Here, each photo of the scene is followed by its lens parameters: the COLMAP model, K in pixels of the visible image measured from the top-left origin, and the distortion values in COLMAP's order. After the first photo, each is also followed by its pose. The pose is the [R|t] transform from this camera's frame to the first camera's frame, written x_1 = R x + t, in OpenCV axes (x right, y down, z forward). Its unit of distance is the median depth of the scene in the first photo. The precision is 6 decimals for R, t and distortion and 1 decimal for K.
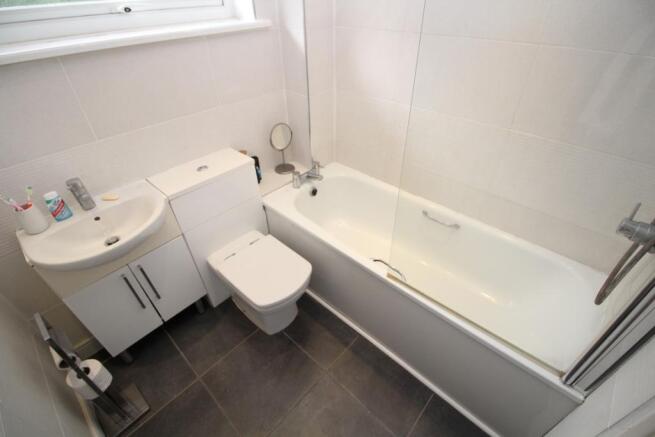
lens RADIAL K [[310.6, 0, 327.5], [0, 310.6, 218.5], [0, 0, 1]] dist [-0.004742, -0.000485]
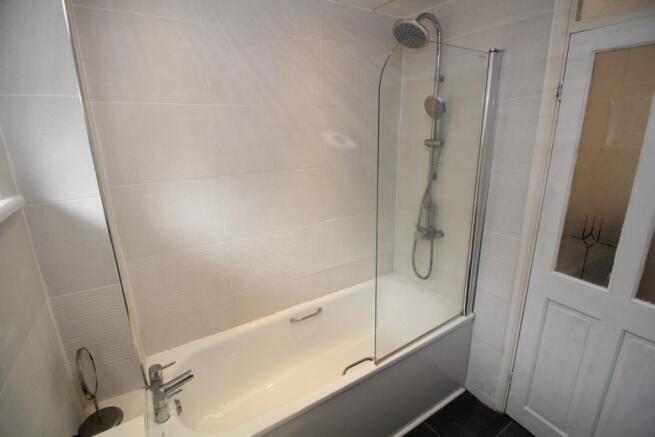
lens RADIAL K [[310.6, 0, 327.5], [0, 310.6, 218.5], [0, 0, 1]] dist [-0.004742, -0.000485]
pose [[0.240637, -0.255280, 0.936443, -0.561049], [0.603356, 0.795082, 0.061700, -0.295377], [-0.760300, 0.550161, 0.345351, 0.401060]]
